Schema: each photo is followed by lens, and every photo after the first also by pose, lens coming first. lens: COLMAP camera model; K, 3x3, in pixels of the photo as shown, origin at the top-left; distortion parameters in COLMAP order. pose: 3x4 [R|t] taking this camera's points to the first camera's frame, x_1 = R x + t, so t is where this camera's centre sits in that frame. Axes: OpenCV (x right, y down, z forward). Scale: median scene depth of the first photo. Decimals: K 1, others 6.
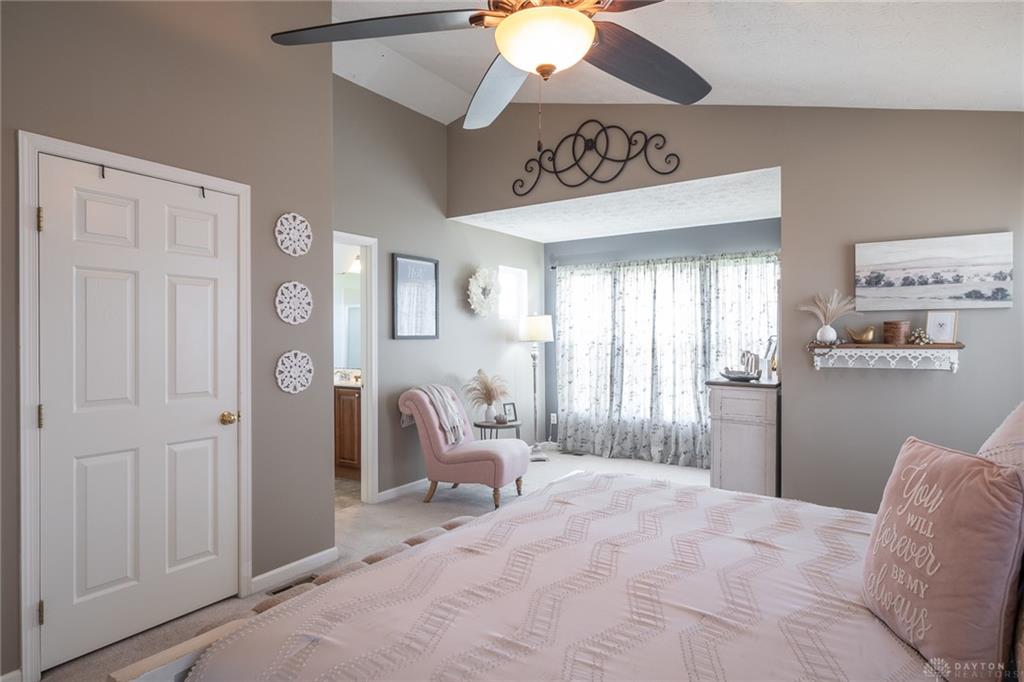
lens RADIAL K [[543.3, 0, 514.3], [0, 543.3, 342.6], [0, 0, 1]] dist [0.005890, 0.001303]
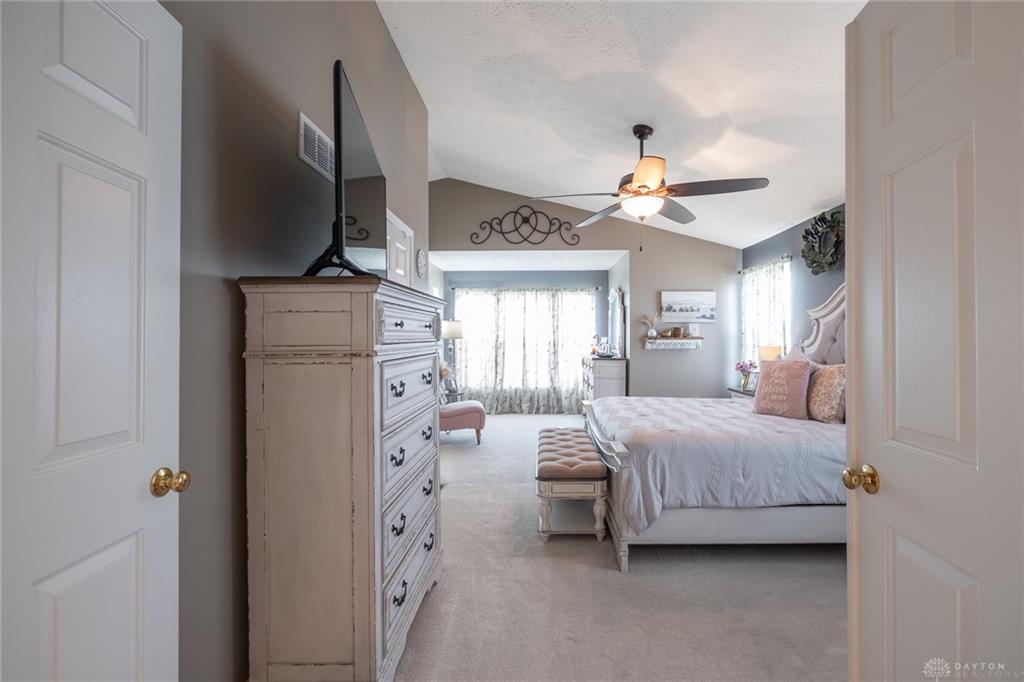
lens RADIAL K [[450.3, 0, 513.7], [0, 450.3, 341.2], [0, 0, 1]] dist [-0.000754, 0.000776]
pose [[0.851973, 0.001806, 0.523583, -0.616804], [0.004783, 0.999925, -0.011233, 0.025797], [-0.523564, 0.012074, 0.851901, -0.161871]]
